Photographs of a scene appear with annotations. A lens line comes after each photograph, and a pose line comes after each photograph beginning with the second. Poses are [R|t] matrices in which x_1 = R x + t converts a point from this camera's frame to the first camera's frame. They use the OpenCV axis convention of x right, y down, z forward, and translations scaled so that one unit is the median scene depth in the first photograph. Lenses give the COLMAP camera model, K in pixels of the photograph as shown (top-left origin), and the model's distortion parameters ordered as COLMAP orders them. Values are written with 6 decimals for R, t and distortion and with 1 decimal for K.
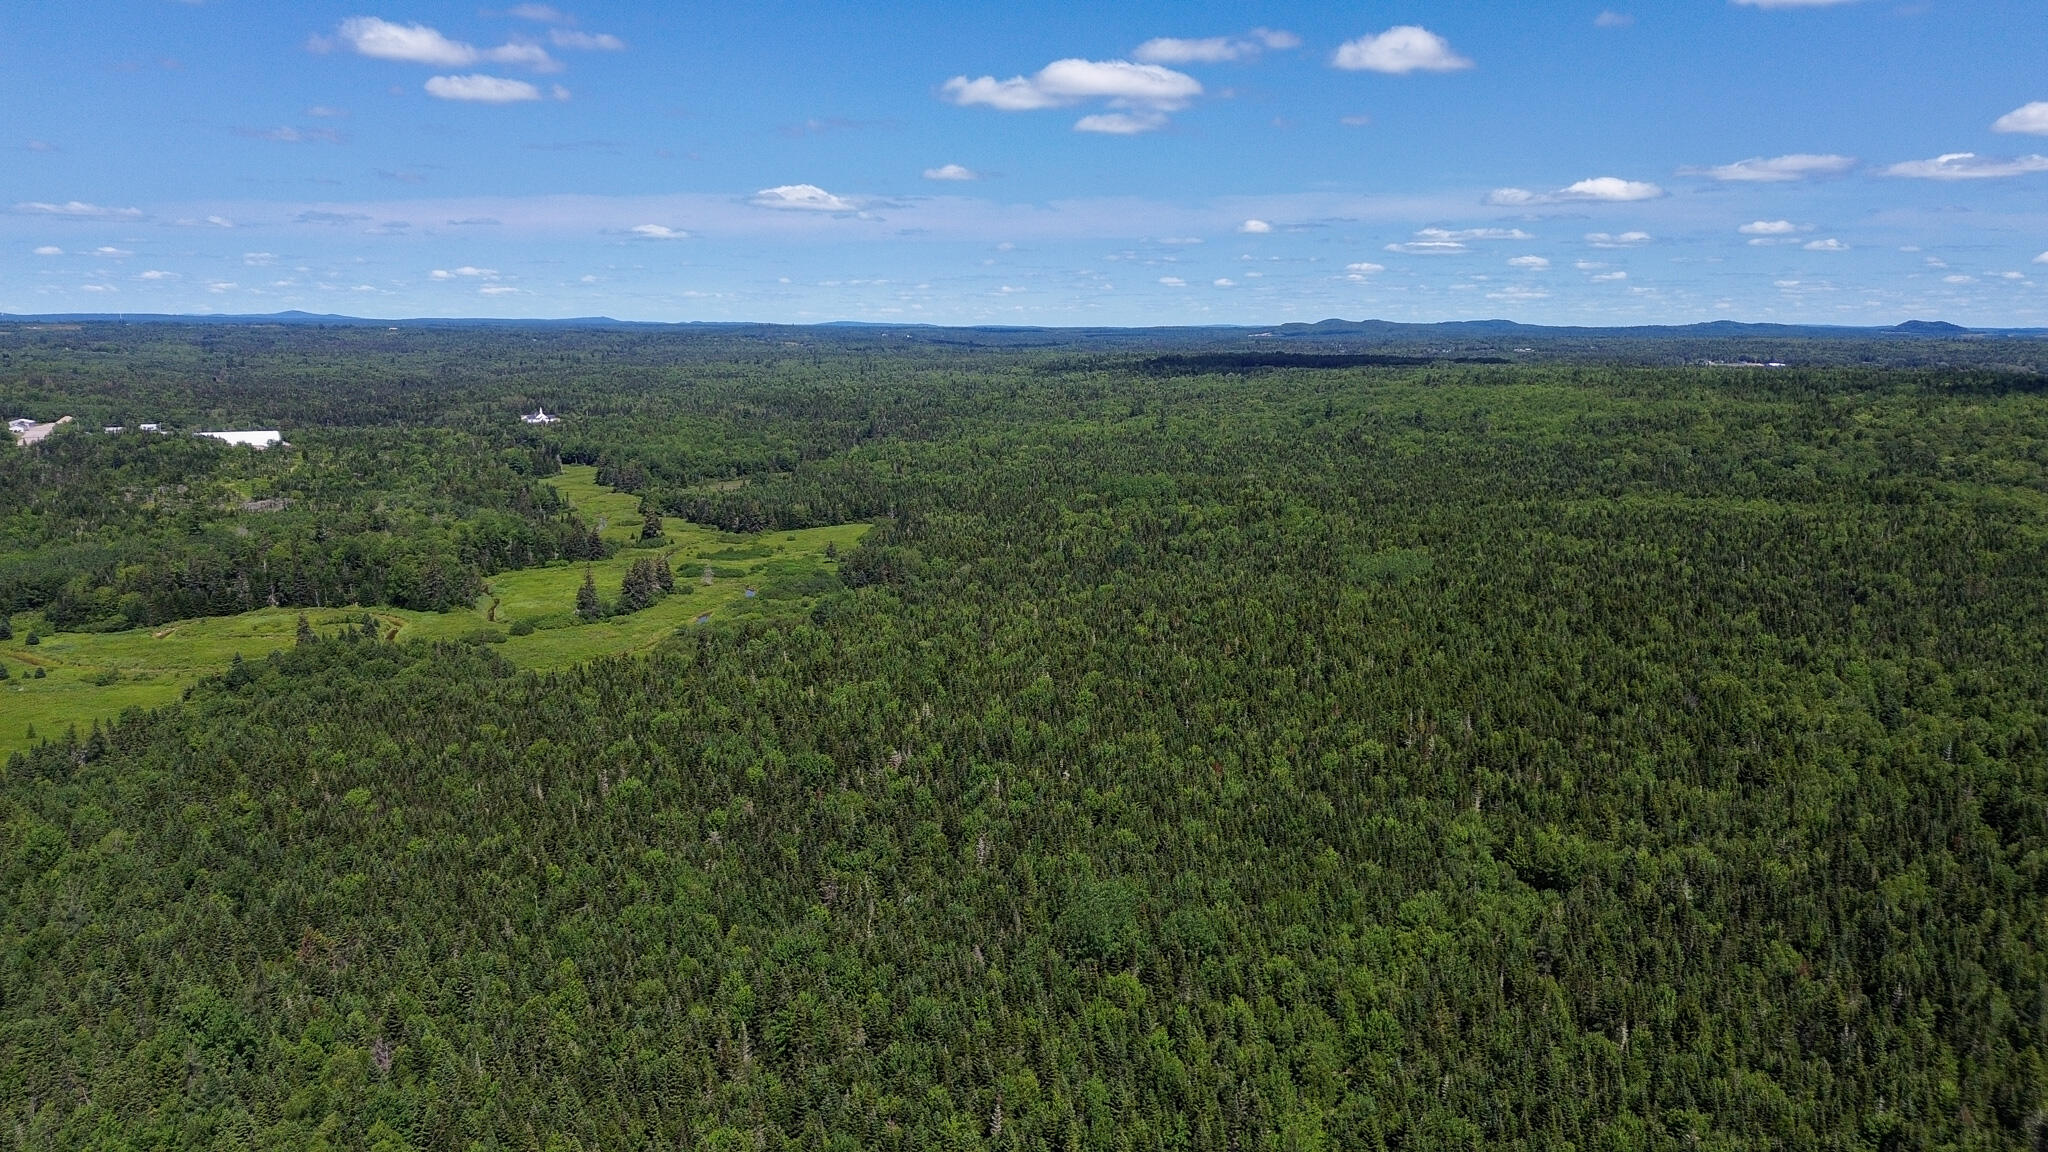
lens RADIAL K [[1452.9, 0, 1018.7], [0, 1452.9, 577.7], [0, 0, 1]] dist [0.055737, -0.046983]
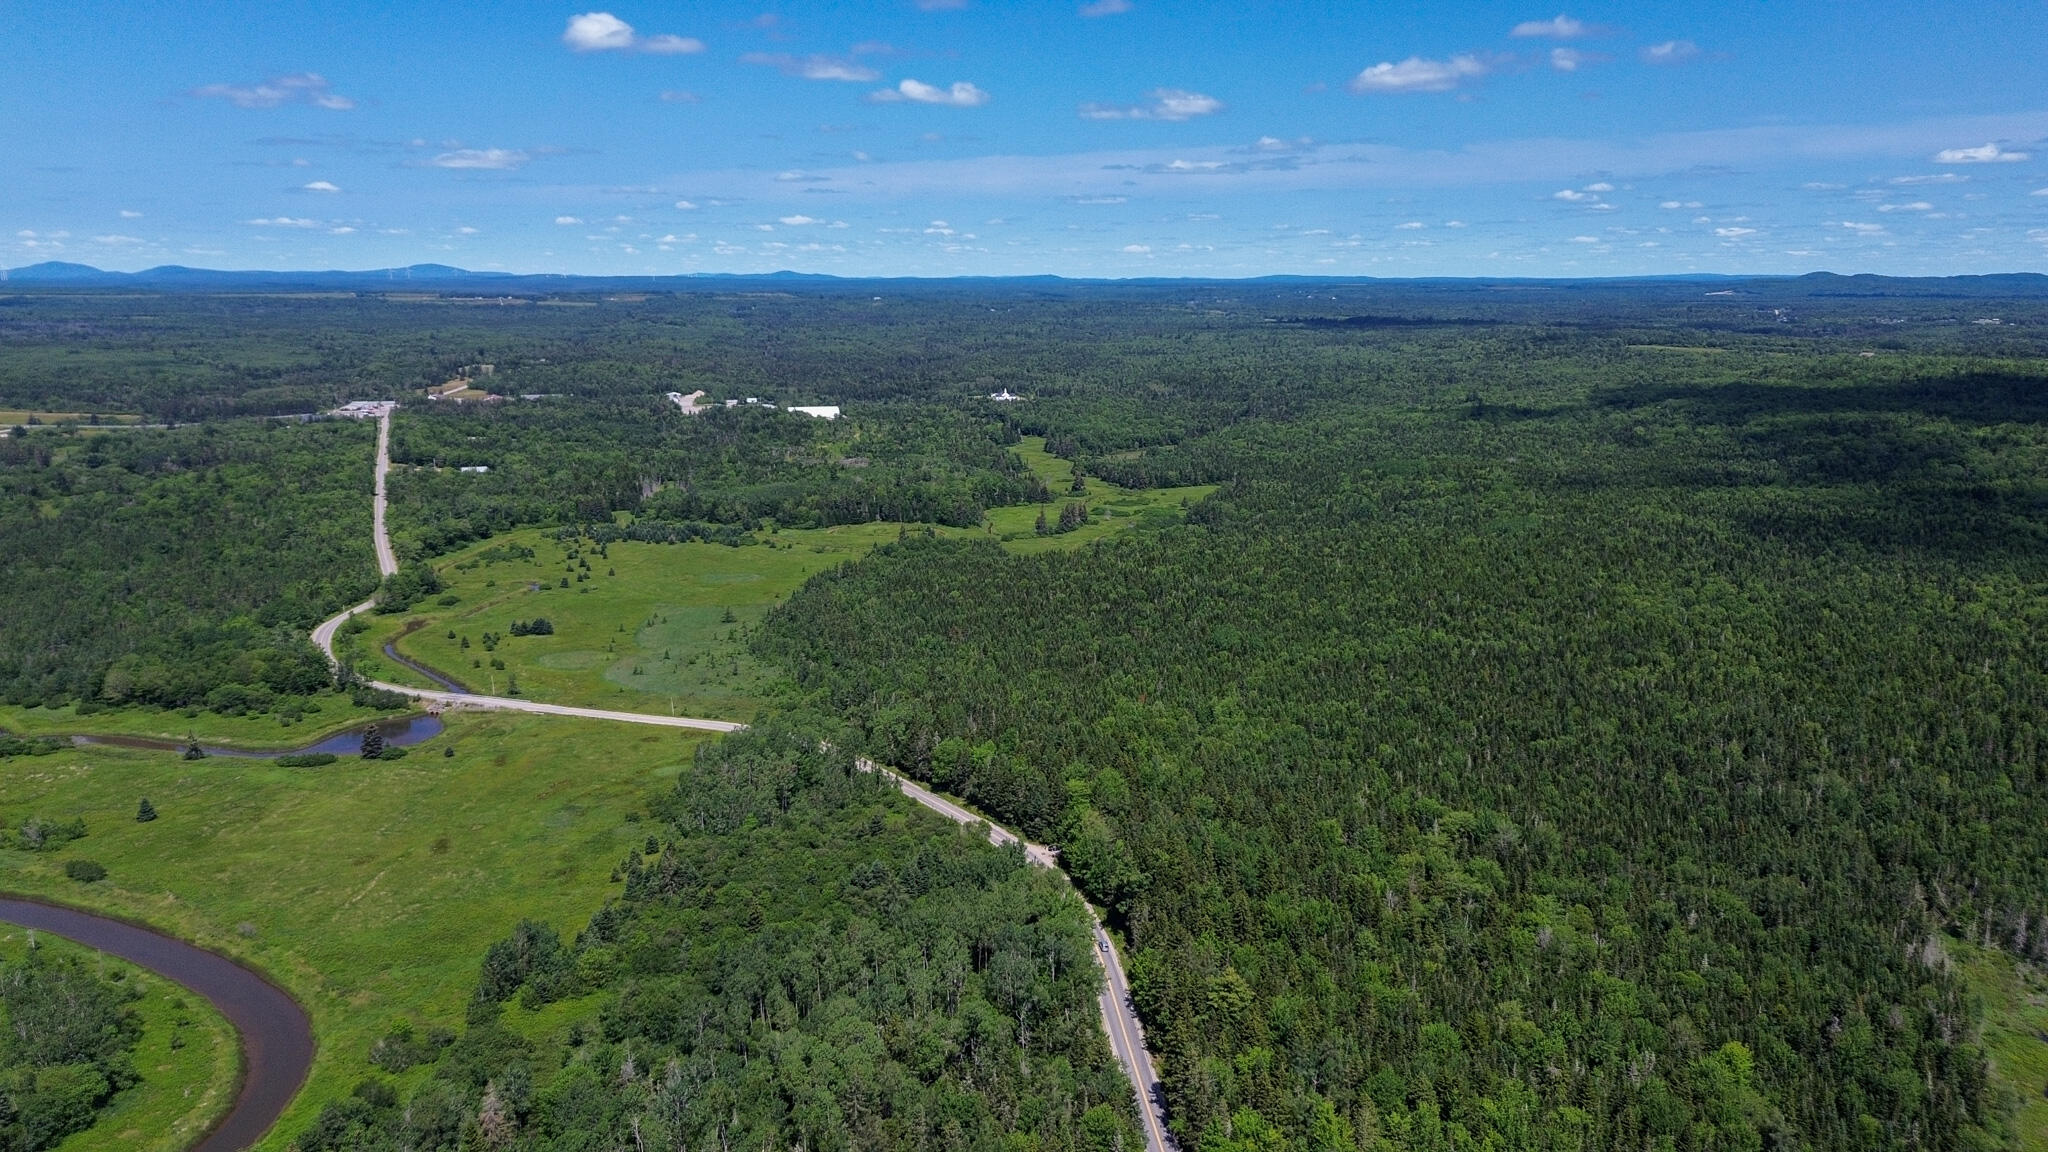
lens RADIAL K [[1452.9, 0, 1024.9], [0, 1452.9, 582.3], [0, 0, 1]] dist [0.055737, -0.046983]
pose [[0.958412, 0.054562, -0.280125, 0.301265], [-0.044545, 0.998124, 0.042008, 0.018923], [0.281891, -0.027783, 0.959044, -1.141974]]
